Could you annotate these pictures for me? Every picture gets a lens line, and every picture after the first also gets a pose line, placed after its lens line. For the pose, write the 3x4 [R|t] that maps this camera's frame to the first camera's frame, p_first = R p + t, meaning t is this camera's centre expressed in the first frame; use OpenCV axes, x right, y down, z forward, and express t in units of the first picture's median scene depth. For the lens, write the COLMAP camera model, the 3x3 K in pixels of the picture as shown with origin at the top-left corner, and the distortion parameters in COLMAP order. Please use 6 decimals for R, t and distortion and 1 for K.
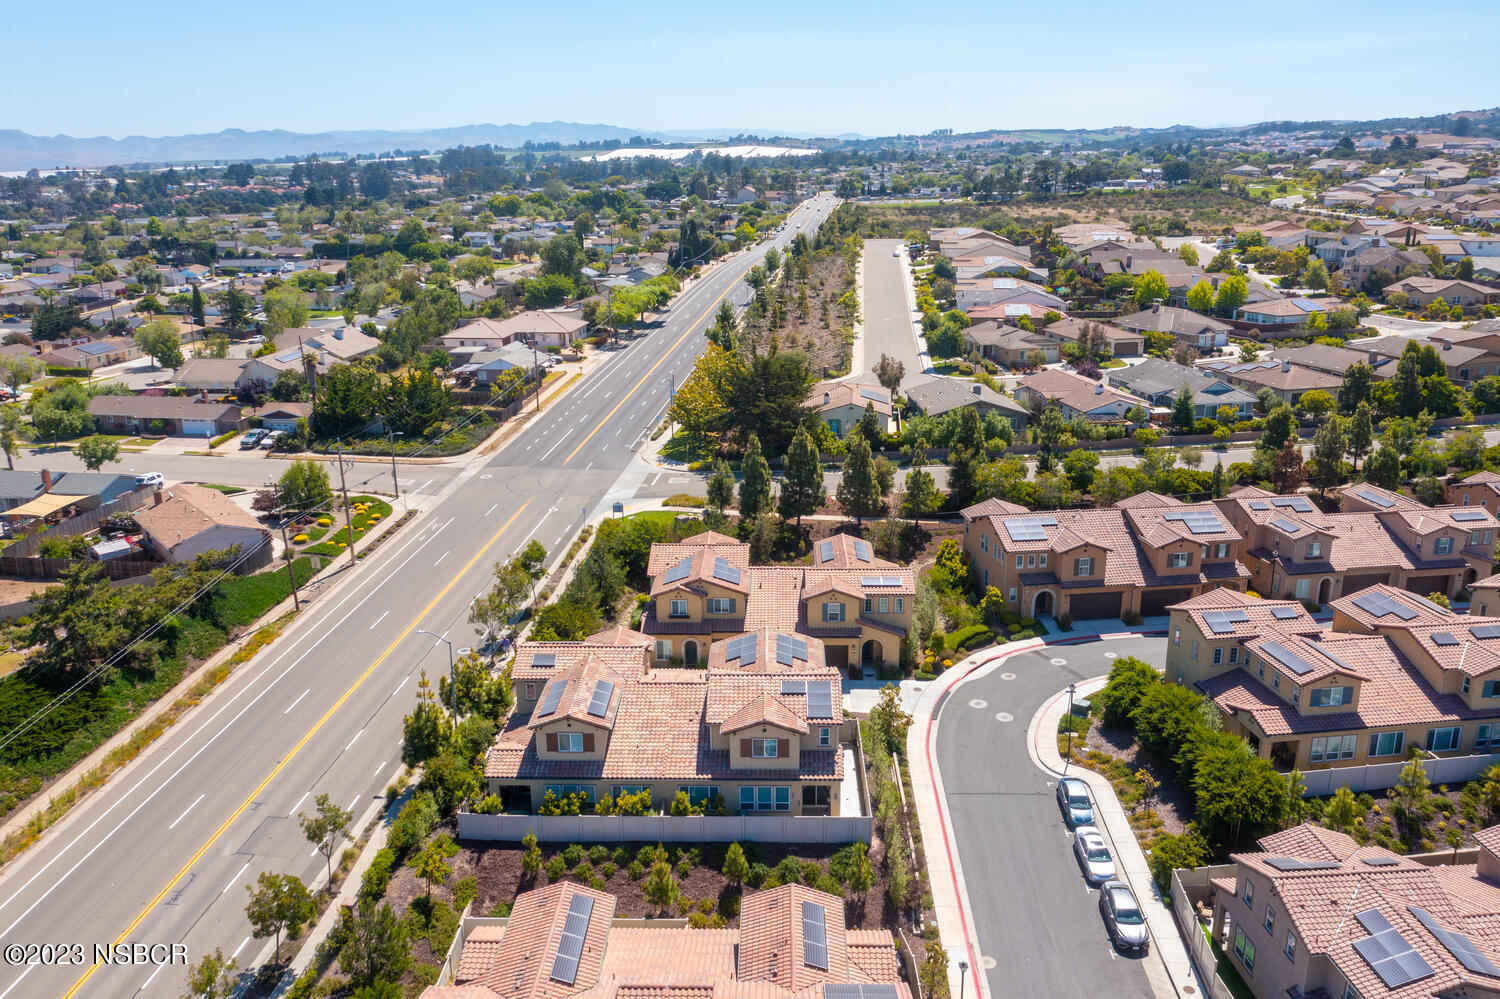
lens RADIAL K [[1215.8, 0, 749.6], [0, 1215.8, 498.8], [0, 0, 1]] dist [-0.003786, -0.003127]
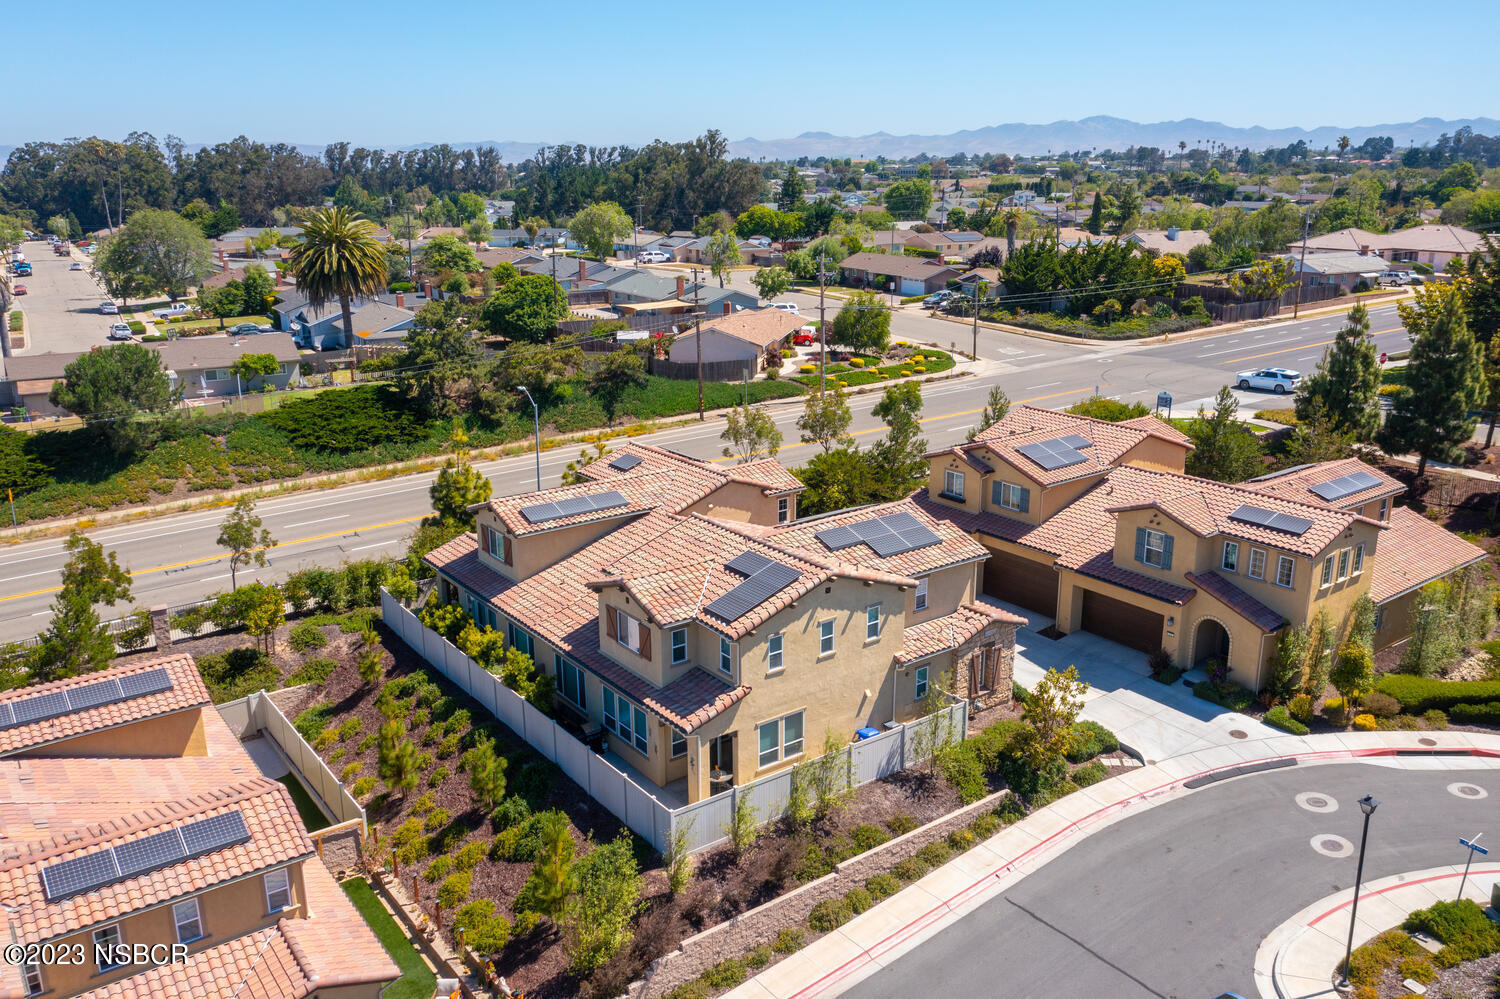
lens RADIAL K [[1215.8, 0, 749.0], [0, 1215.8, 500.5], [0, 0, 1]] dist [-0.003786, -0.003127]
pose [[0.614078, 0.218193, -0.758485, 0.358335], [-0.221496, 0.970048, 0.099728, 0.058226], [0.757527, 0.106761, 0.644014, 0.510708]]
